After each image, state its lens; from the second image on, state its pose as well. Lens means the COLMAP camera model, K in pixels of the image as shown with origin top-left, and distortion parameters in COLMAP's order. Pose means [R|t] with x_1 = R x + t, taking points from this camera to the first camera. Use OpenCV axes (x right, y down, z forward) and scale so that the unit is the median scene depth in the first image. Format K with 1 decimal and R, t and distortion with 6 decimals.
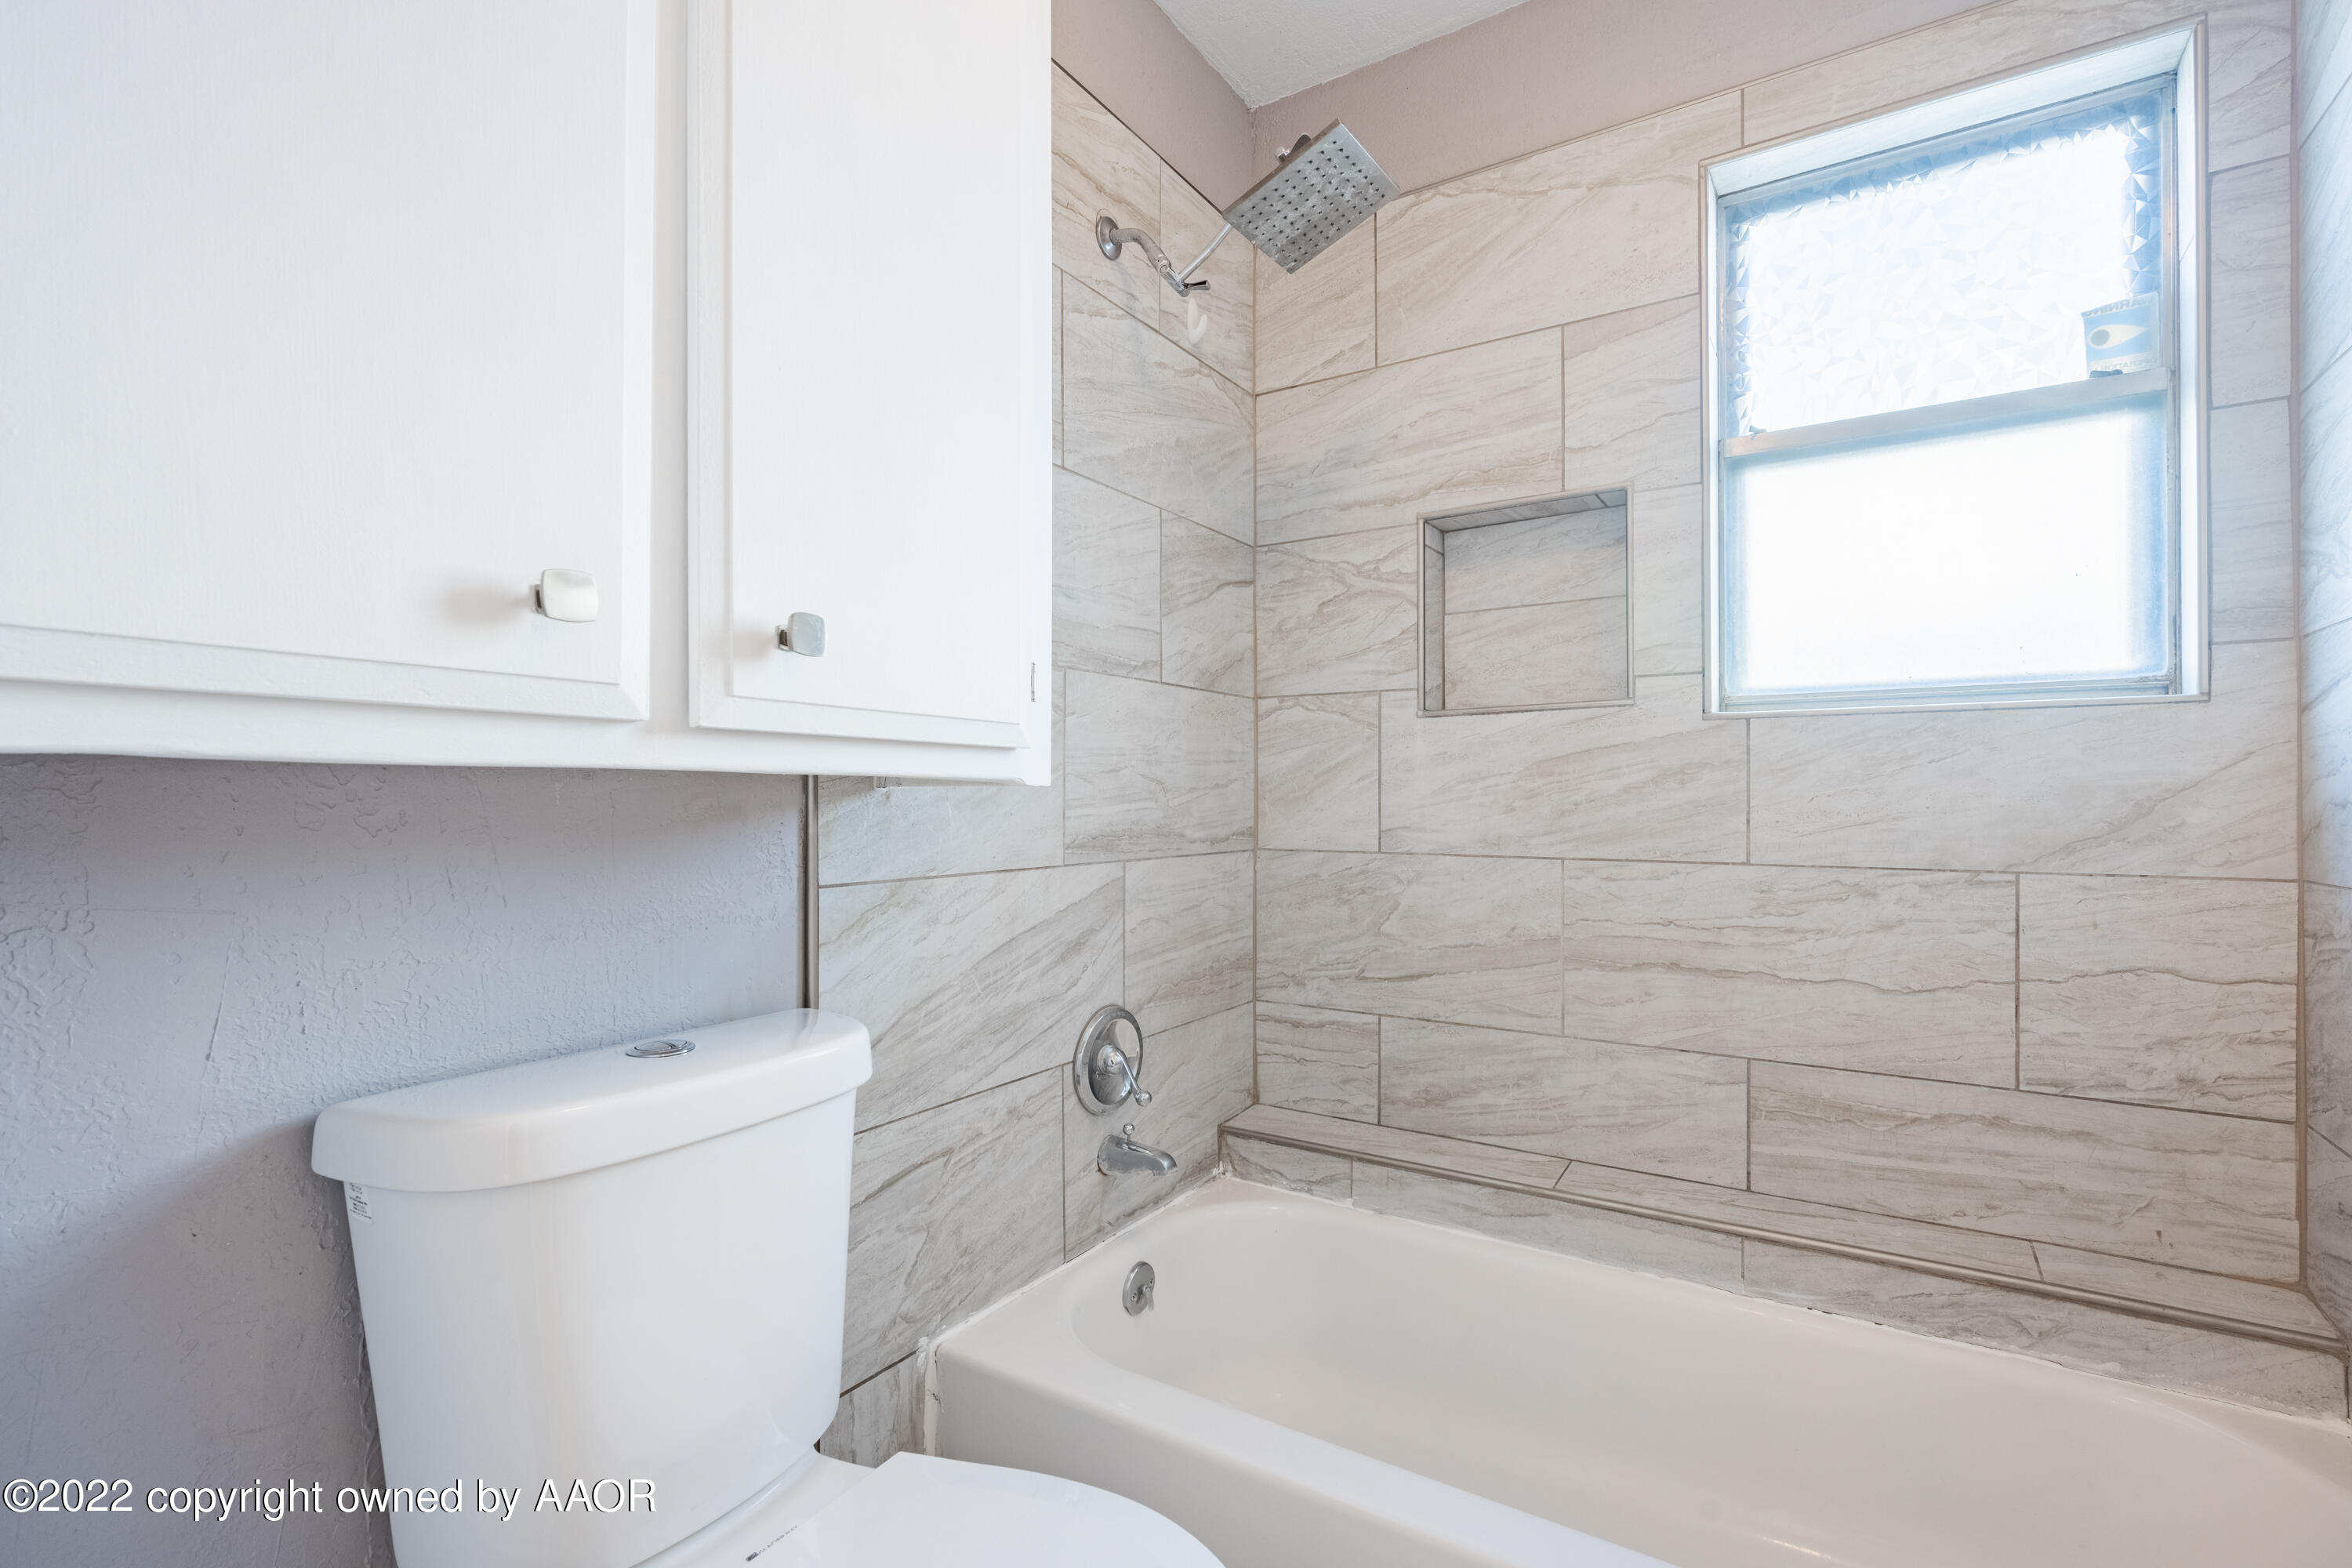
lens RADIAL K [[1105.4, 0, 1126.7], [0, 1105.4, 786.8], [0, 0, 1]] dist [0.002580, 0.001357]
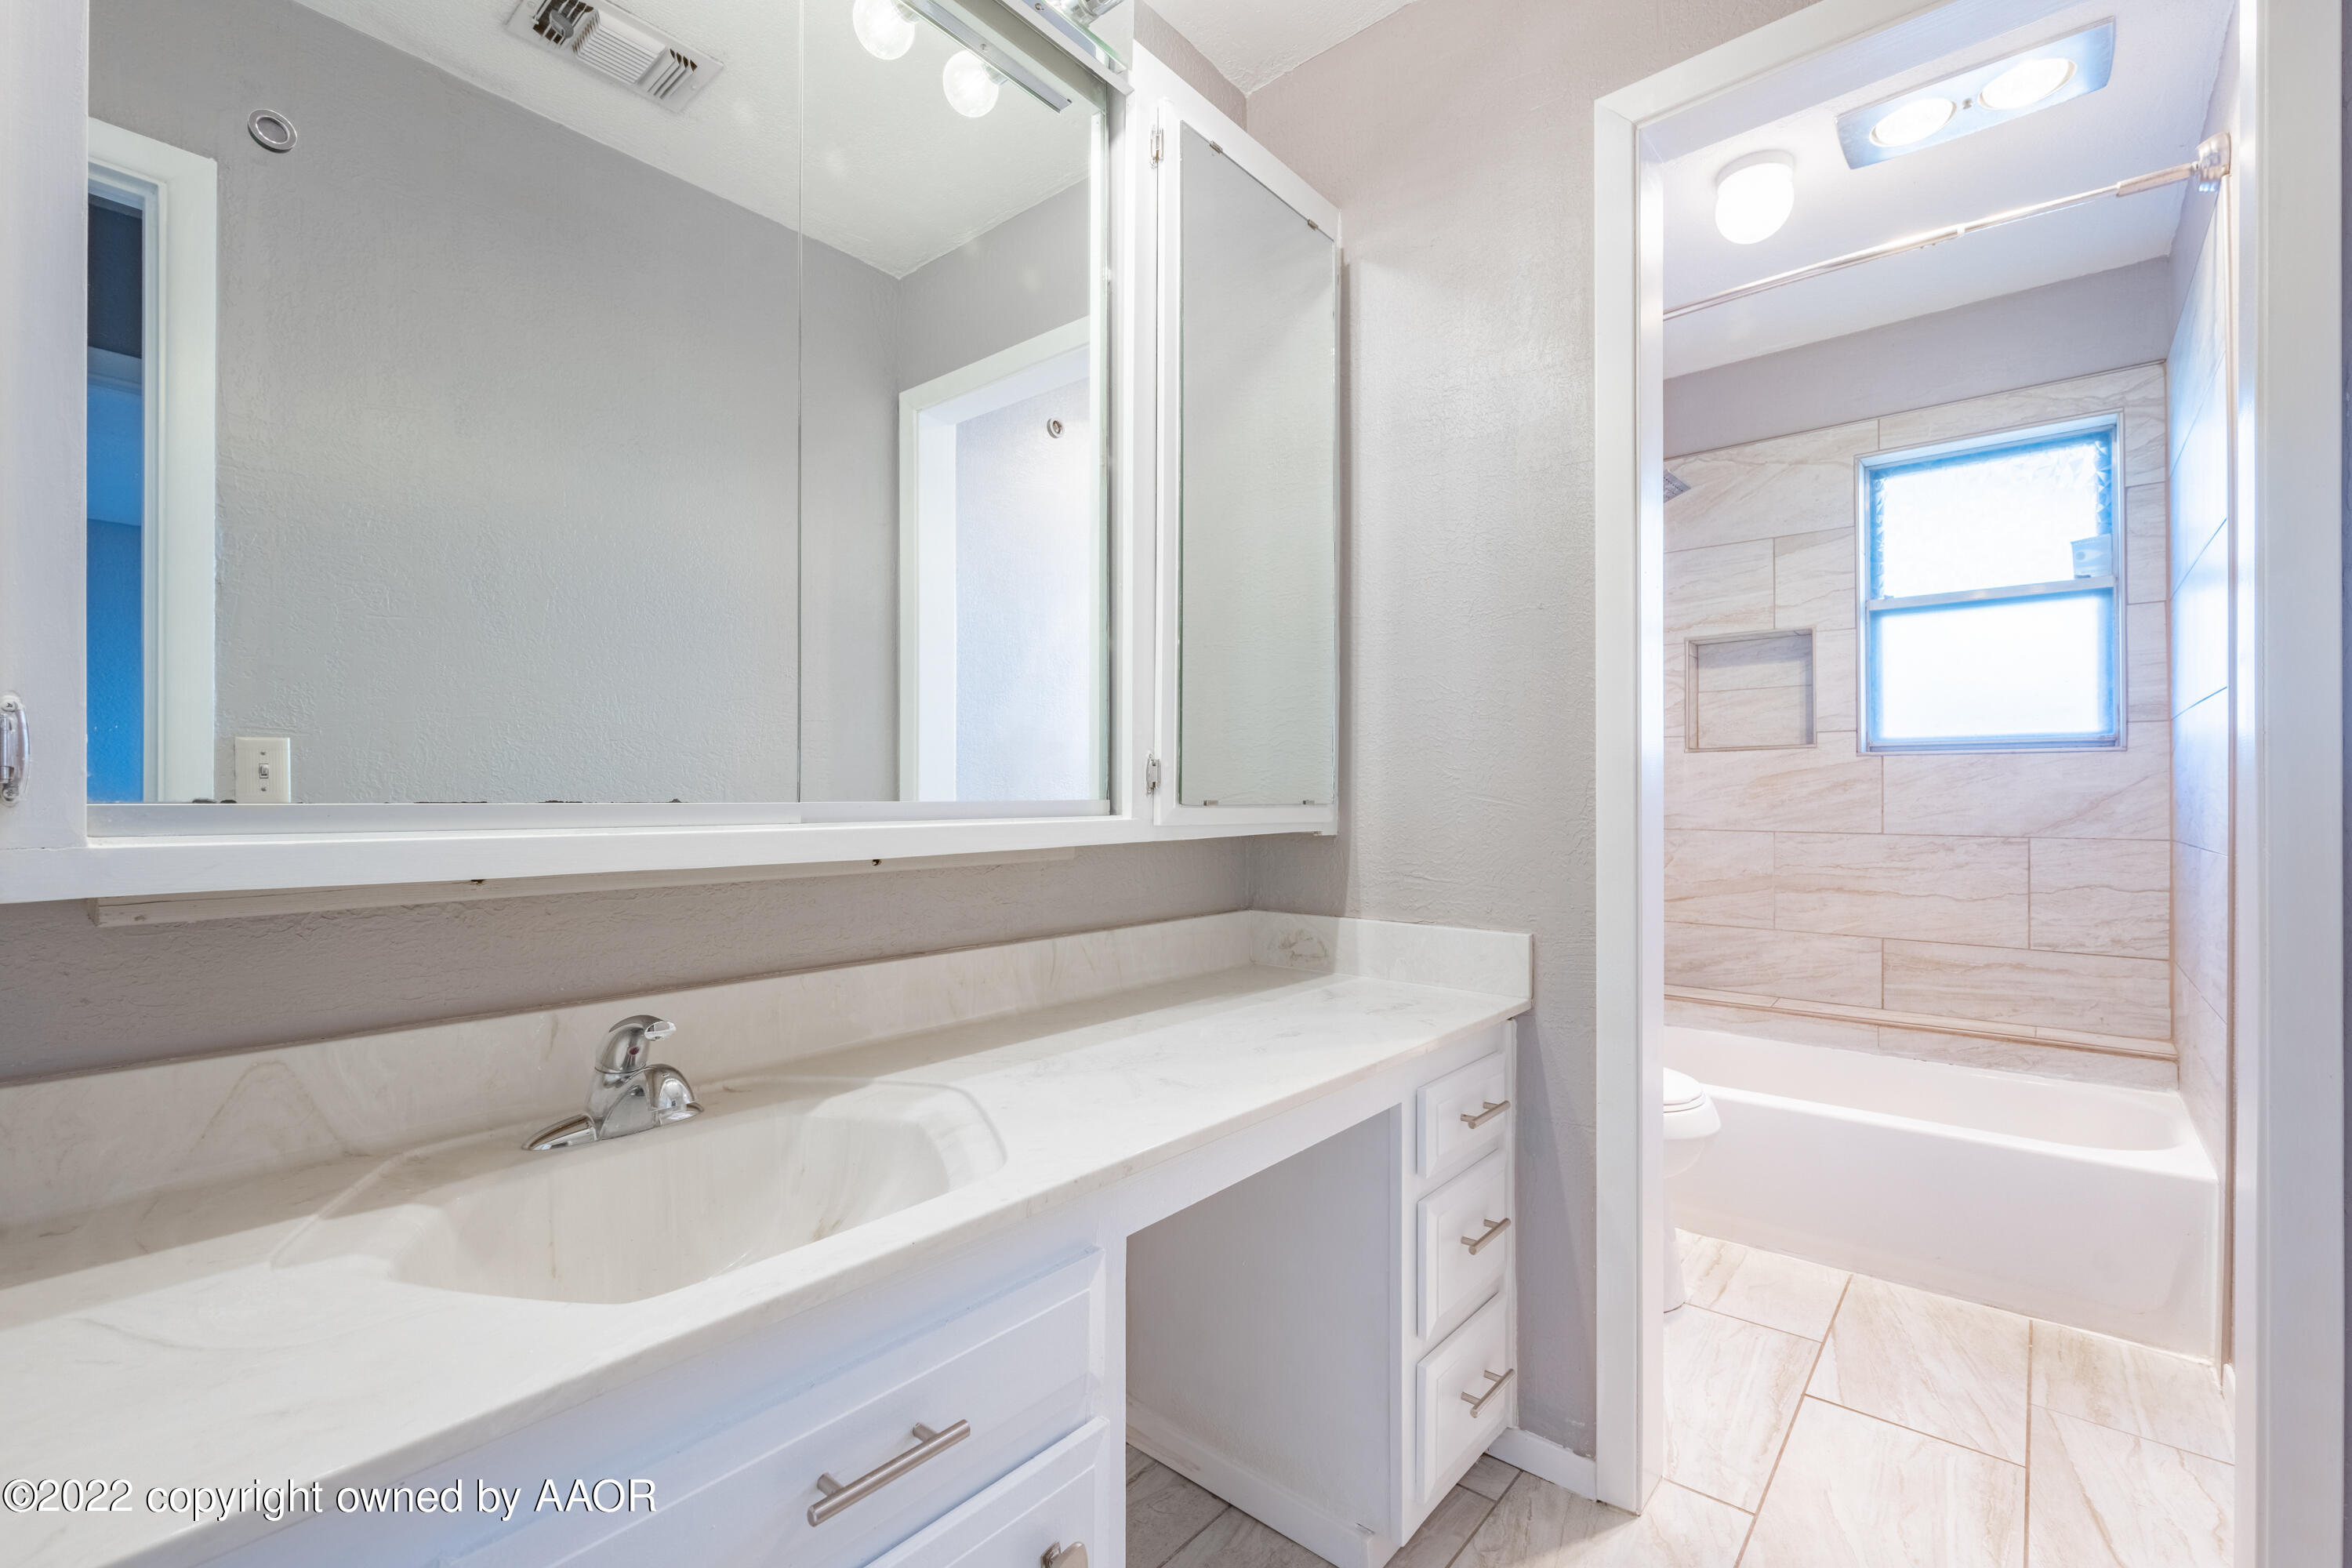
lens RADIAL K [[1010.1, 0, 1176.0], [0, 1010.1, 784.0], [0, 0, 1]] dist [-0.000233, 0.000274]
pose [[0.993202, 0.002113, -0.116382, -0.439616], [-0.002573, 0.999989, -0.003805, -0.005150], [0.116373, 0.004079, 0.993197, -0.861792]]
